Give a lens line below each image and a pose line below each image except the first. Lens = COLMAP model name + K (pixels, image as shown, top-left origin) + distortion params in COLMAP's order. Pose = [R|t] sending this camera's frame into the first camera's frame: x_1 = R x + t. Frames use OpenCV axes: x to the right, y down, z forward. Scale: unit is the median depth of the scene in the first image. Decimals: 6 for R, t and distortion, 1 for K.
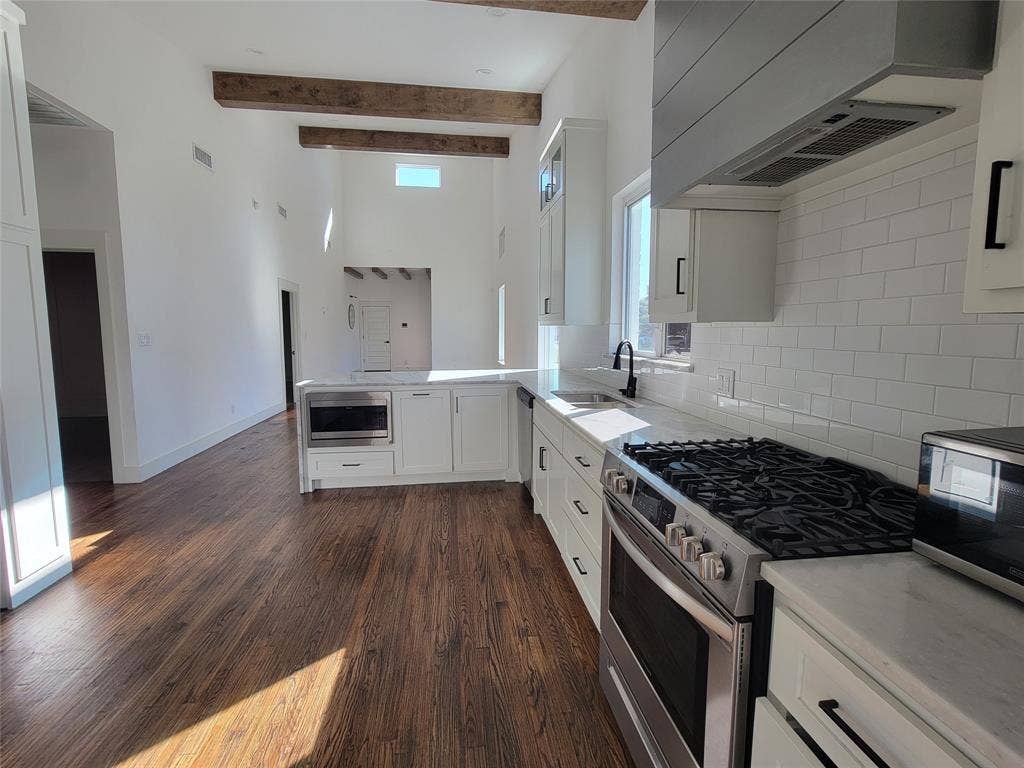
lens RADIAL K [[442.7, 0, 512.0], [0, 442.7, 364.7], [0, 0, 1]] dist [-0.001887, 0.000182]
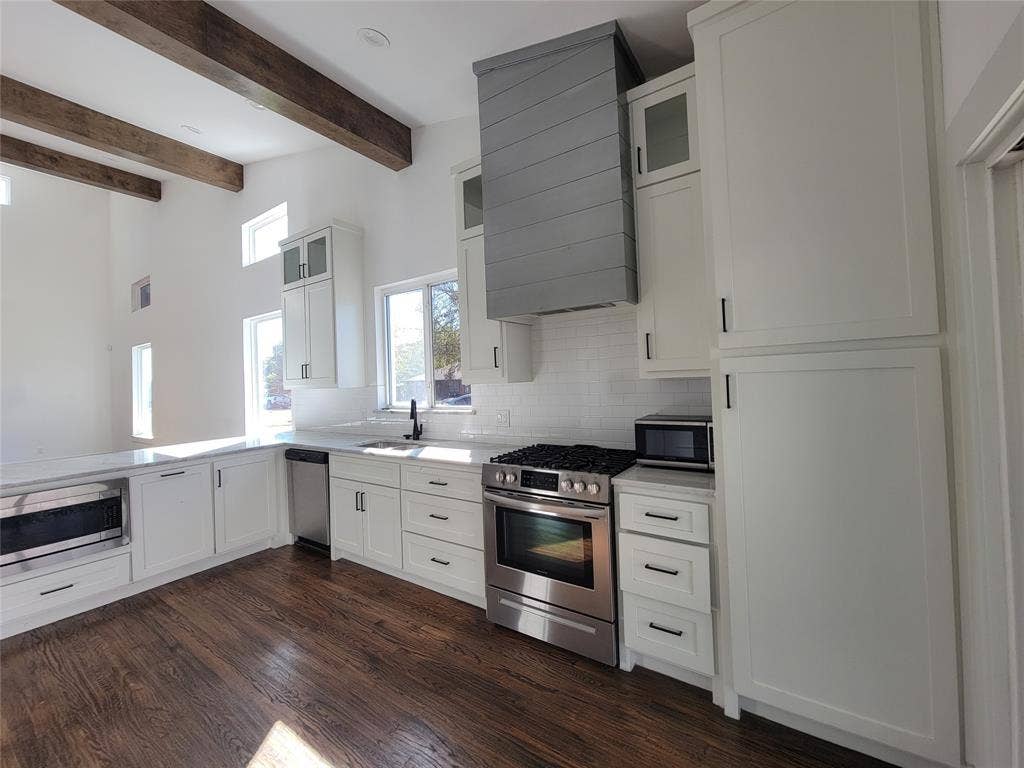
lens RADIAL K [[412.0, 0, 507.3], [0, 412.0, 368.2], [0, 0, 1]] dist [-0.000042, 0.000273]
pose [[0.674141, -0.004159, 0.738591, -0.234104], [0.096556, 0.991899, -0.082546, -0.005982], [-0.732264, 0.126963, 0.669081, -0.031908]]
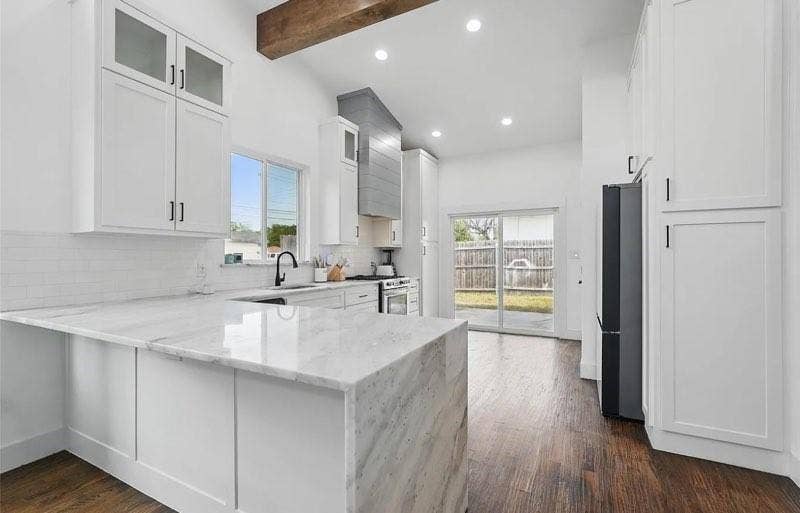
lens RADIAL K [[359.0, 0, 395.7], [0, 359.0, 257.5], [0, 0, 1]] dist [0.003718, 0.000319]
pose [[-0.809875, 0.006119, 0.586570, -0.437281], [0.053550, 0.996542, 0.063541, -0.047400], [-0.584153, 0.082871, -0.807402, 0.889437]]
